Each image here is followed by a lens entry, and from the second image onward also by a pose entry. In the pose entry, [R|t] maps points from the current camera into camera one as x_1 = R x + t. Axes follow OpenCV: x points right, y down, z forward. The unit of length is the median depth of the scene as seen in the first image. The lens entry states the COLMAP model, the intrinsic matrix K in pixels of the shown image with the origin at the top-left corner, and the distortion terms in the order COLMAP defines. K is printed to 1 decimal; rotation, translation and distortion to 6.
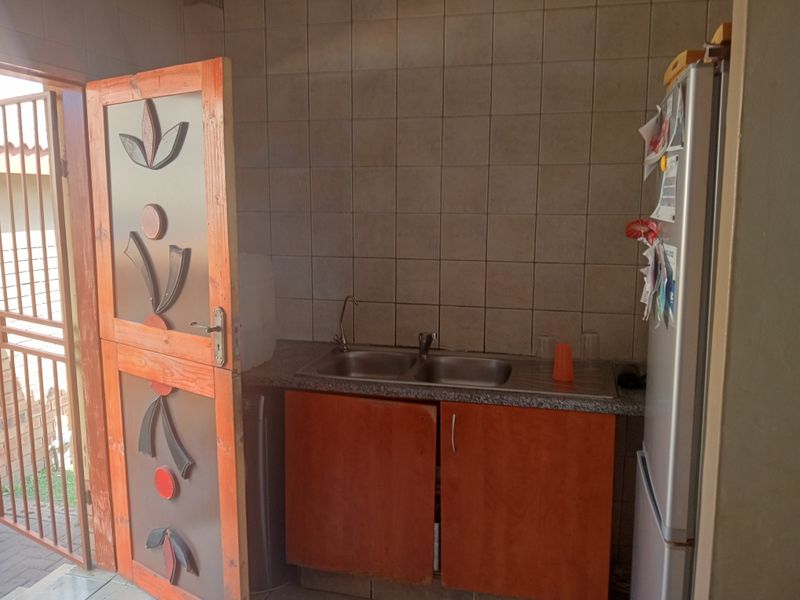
lens RADIAL K [[650.6, 0, 404.5], [0, 650.6, 292.5], [0, 0, 1]] dist [0.011166, -0.093287]
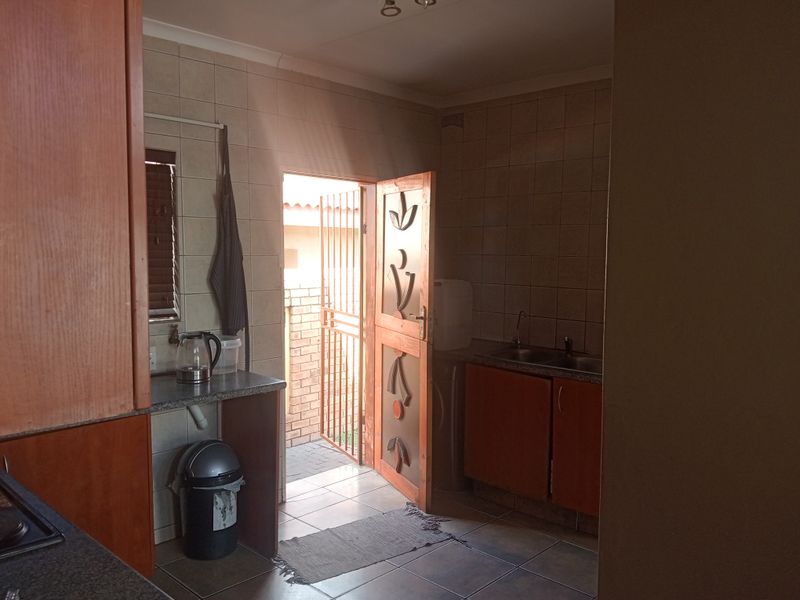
lens RADIAL K [[650.6, 0, 398.7], [0, 650.6, 302.1], [0, 0, 1]] dist [0.011166, -0.093287]
pose [[0.866228, 0.050127, -0.497128, 0.479887], [-0.080735, 0.995922, -0.040255, 0.078110], [0.493083, 0.075006, 0.866743, -0.520273]]
